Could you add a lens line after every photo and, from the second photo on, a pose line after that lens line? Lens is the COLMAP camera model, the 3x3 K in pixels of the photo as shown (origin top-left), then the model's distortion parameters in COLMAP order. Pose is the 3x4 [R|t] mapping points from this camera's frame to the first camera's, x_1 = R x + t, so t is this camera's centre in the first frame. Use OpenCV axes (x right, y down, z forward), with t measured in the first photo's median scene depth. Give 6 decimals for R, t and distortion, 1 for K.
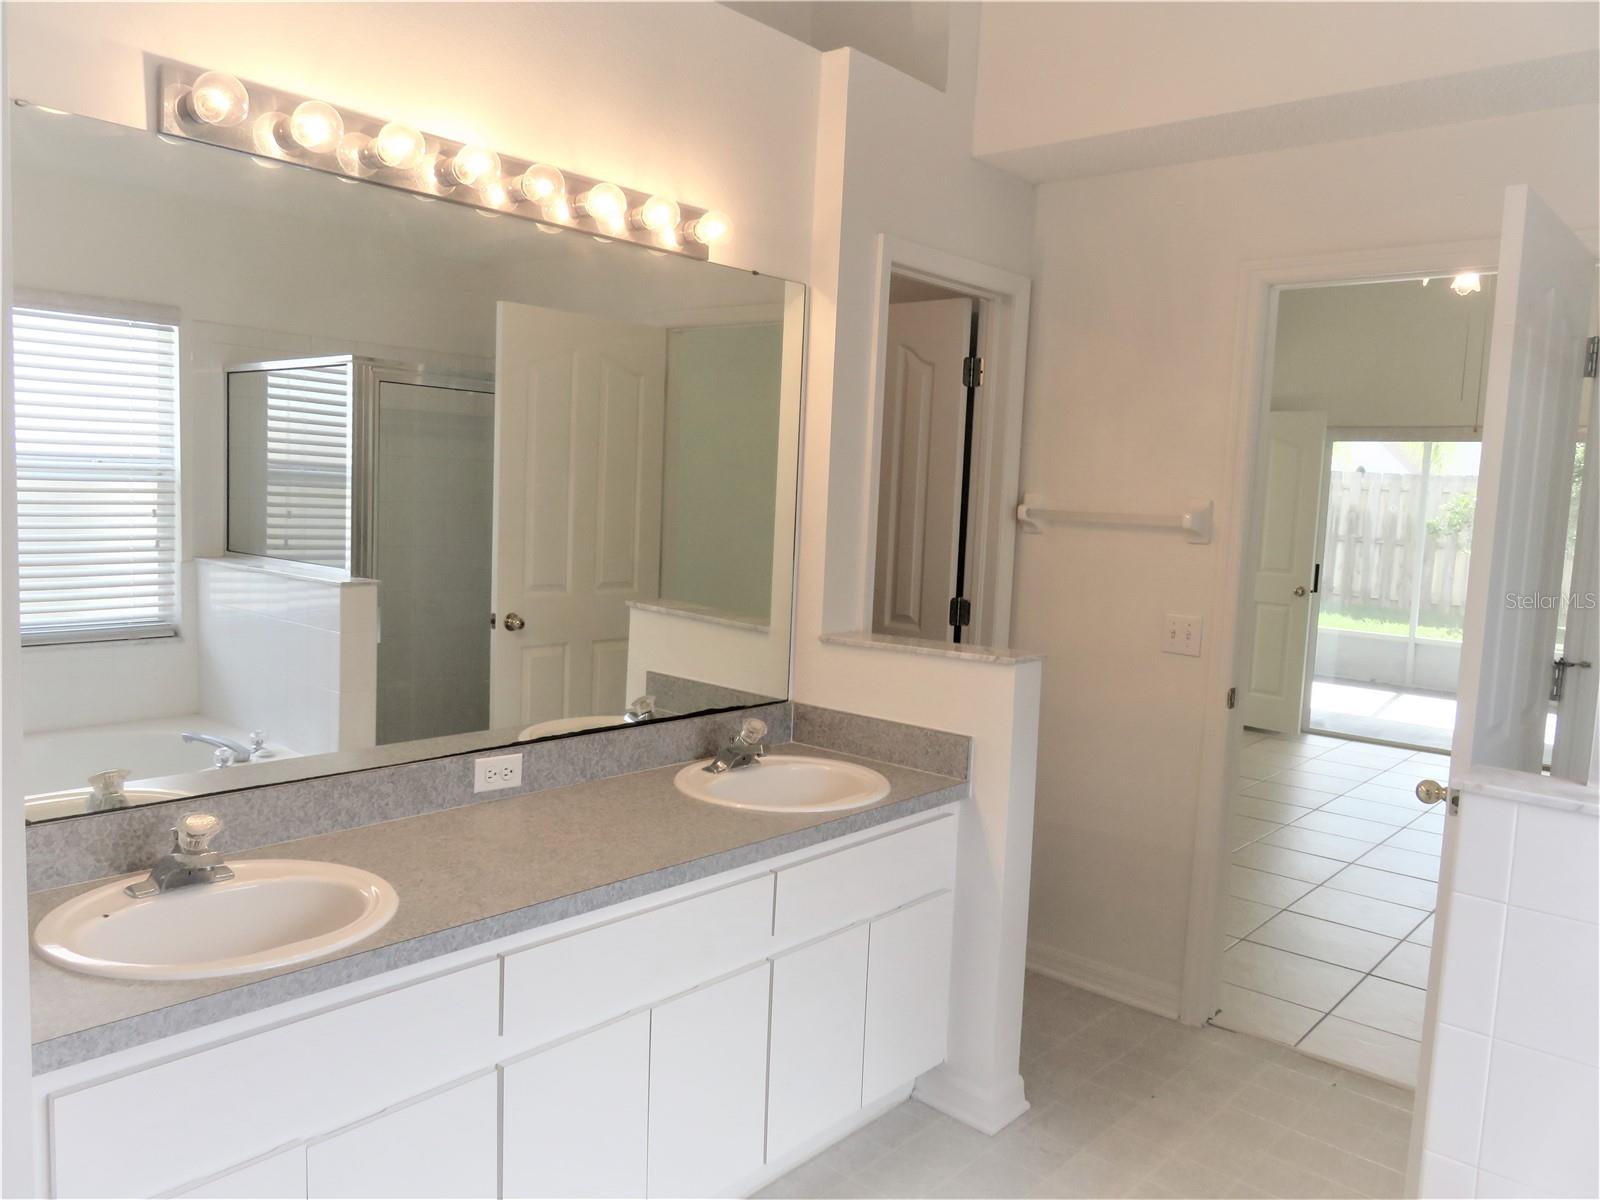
lens RADIAL K [[1194.5, 0, 800.0], [0, 1194.5, 600.0], [0, 0, 1]] dist [-0.024013, 0.003256]
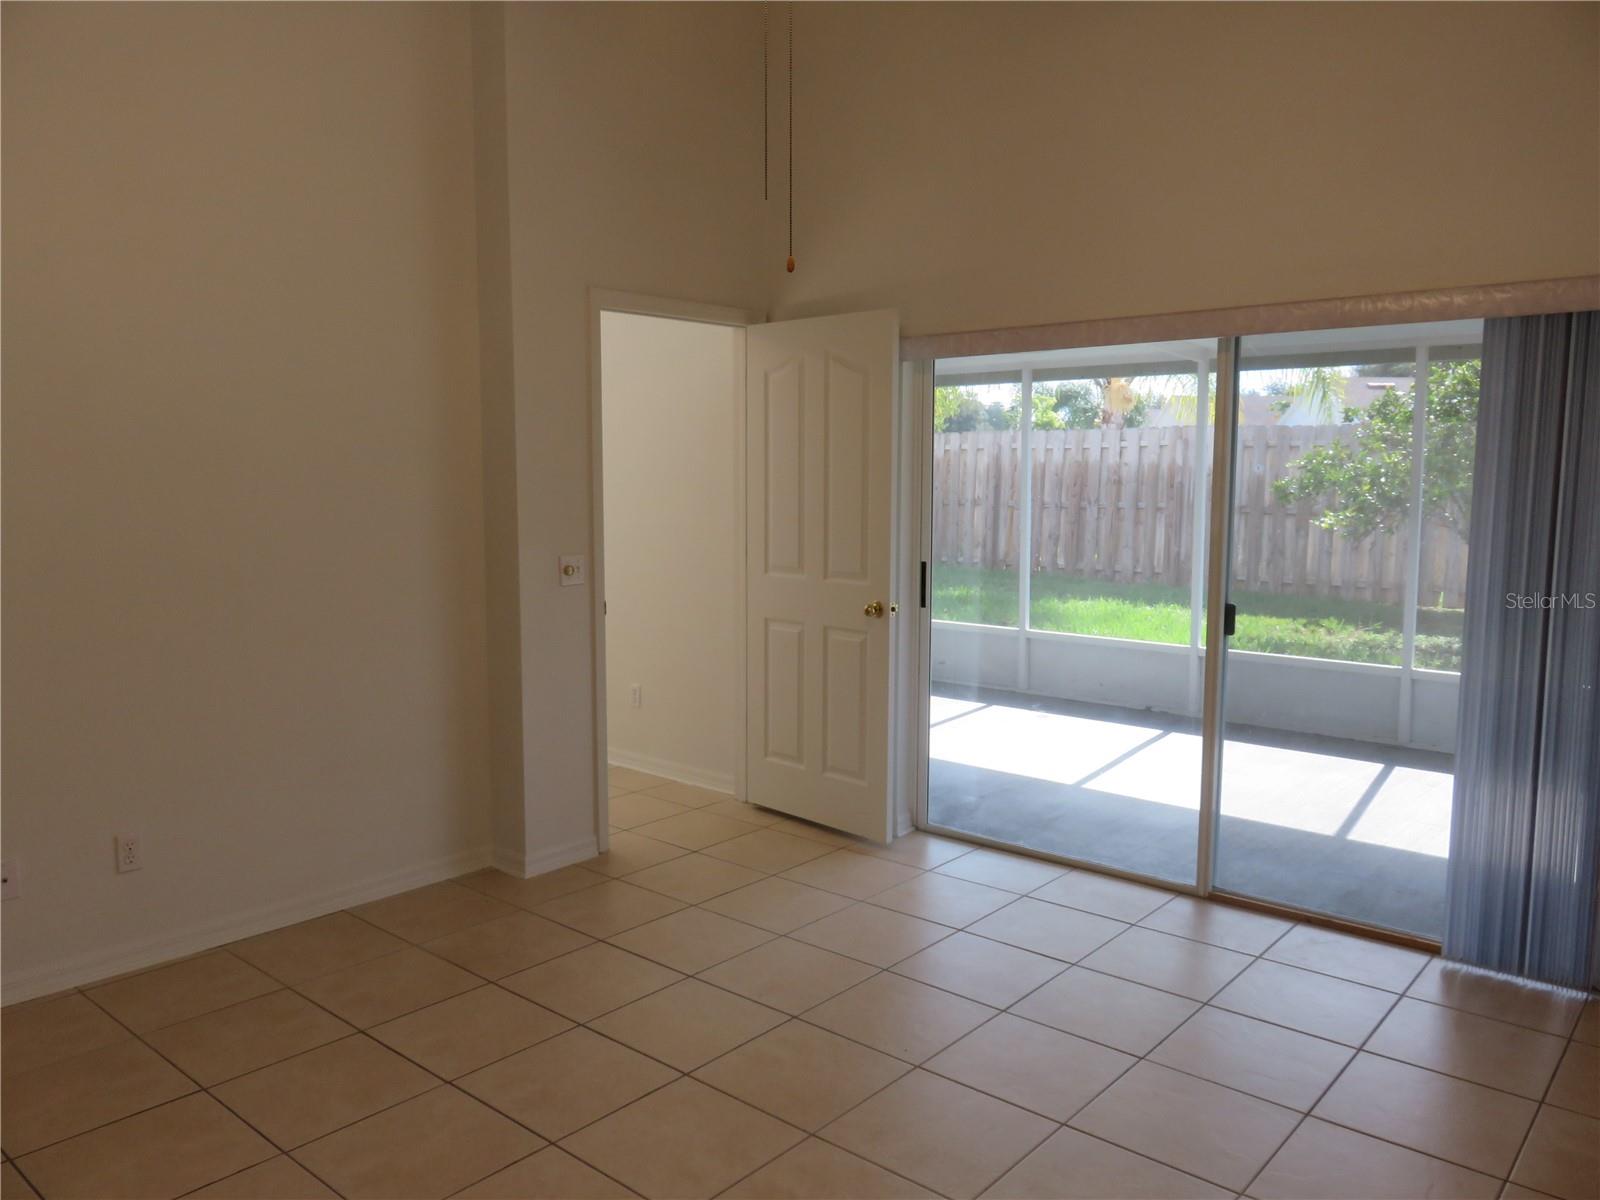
lens RADIAL K [[1194.5, 0, 800.0], [0, 1194.5, 600.0], [0, 0, 1]] dist [-0.024013, 0.003256]
pose [[0.999088, -0.042452, 0.004491, 0.210119], [0.042401, 0.999040, 0.010967, -0.011464], [-0.004952, -0.010767, 0.999930, 0.215113]]
